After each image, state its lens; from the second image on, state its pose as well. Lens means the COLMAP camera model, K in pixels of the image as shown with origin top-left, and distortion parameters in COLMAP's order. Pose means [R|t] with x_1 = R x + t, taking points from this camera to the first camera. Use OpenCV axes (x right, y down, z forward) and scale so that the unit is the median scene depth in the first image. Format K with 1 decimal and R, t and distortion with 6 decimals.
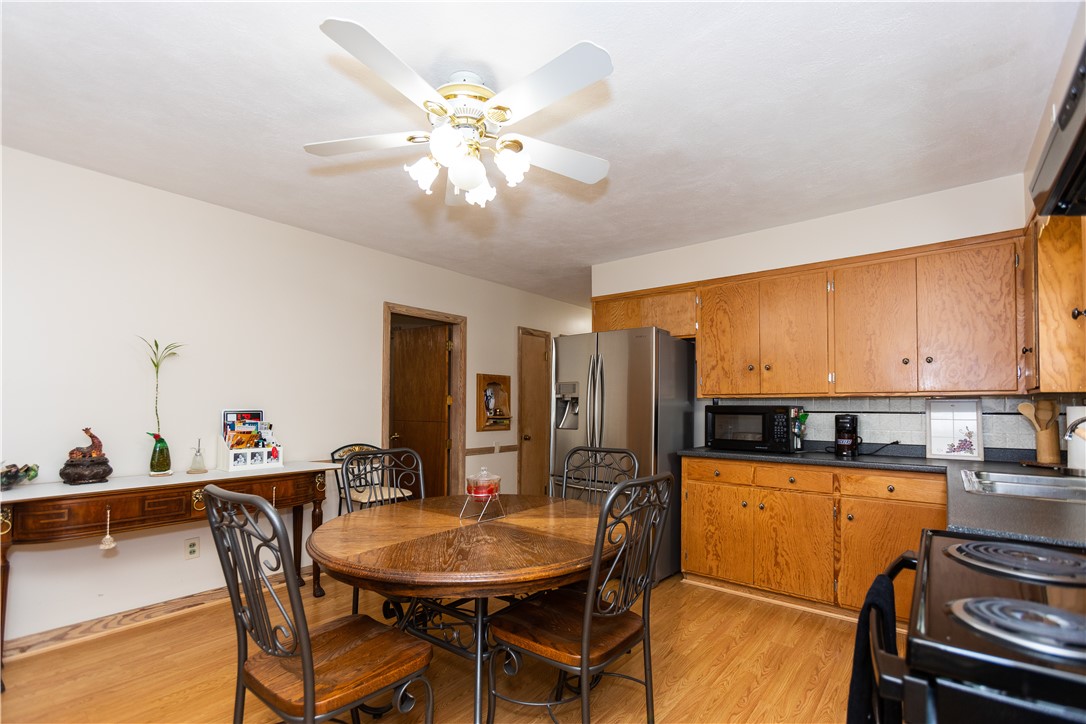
lens RADIAL K [[463.0, 0, 503.3], [0, 463.0, 395.8], [0, 0, 1]] dist [0.000319, 0.000175]
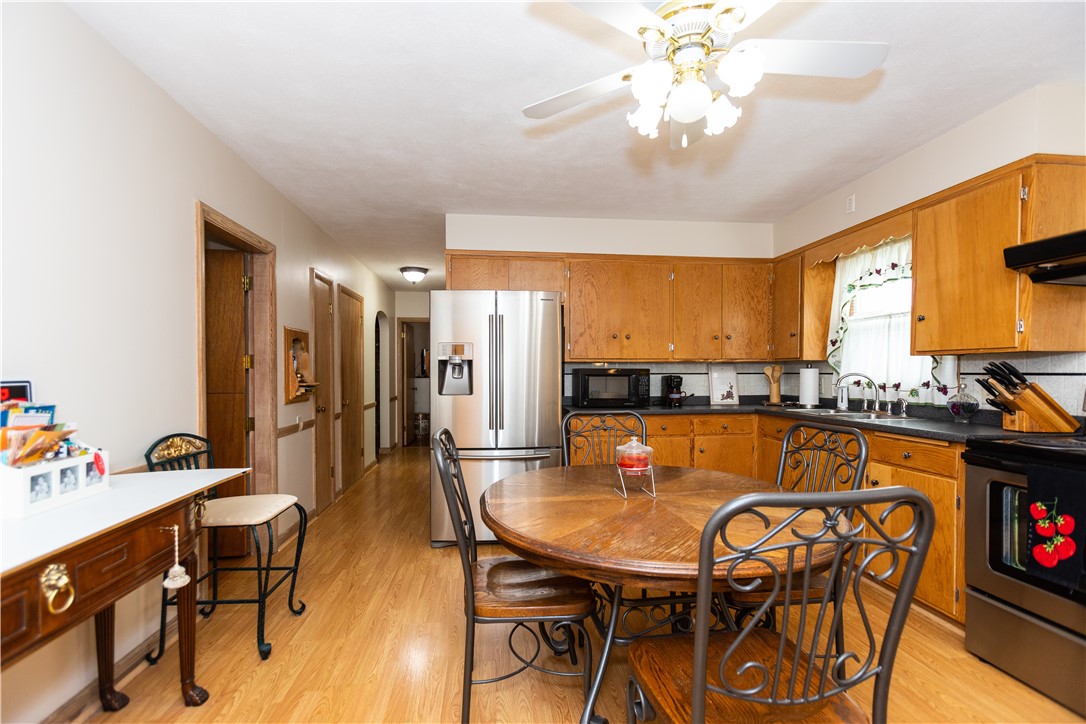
lens RADIAL K [[488.1, 0, 517.3], [0, 488.1, 381.5], [0, 0, 1]] dist [-0.021540, 0.017959]
pose [[0.715786, -0.020059, 0.698032, -0.542410], [-0.013173, 0.999022, 0.042217, 0.004942], [-0.698196, -0.039414, 0.714821, 0.309221]]
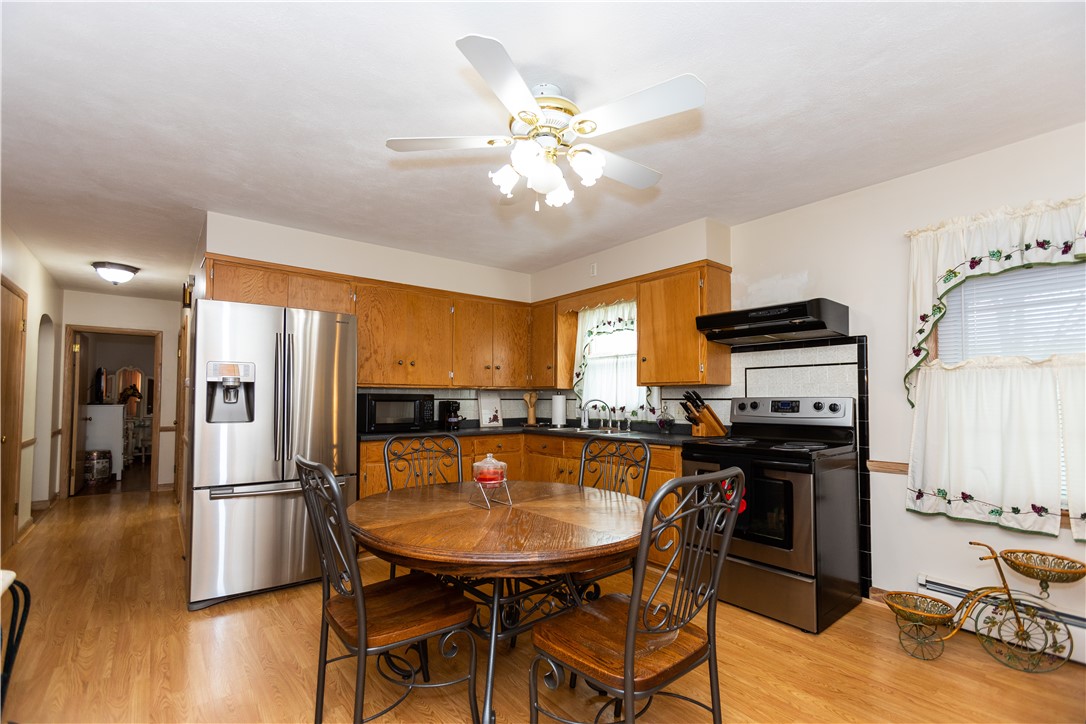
lens RADIAL K [[488.1, 0, 517.3], [0, 488.1, 381.5], [0, 0, 1]] dist [-0.021540, 0.017959]
pose [[0.239660, 0.030864, 0.970366, -0.663819], [-0.027214, 0.999315, -0.025063, 0.012831], [-0.970475, -0.020401, 0.240335, 0.432646]]
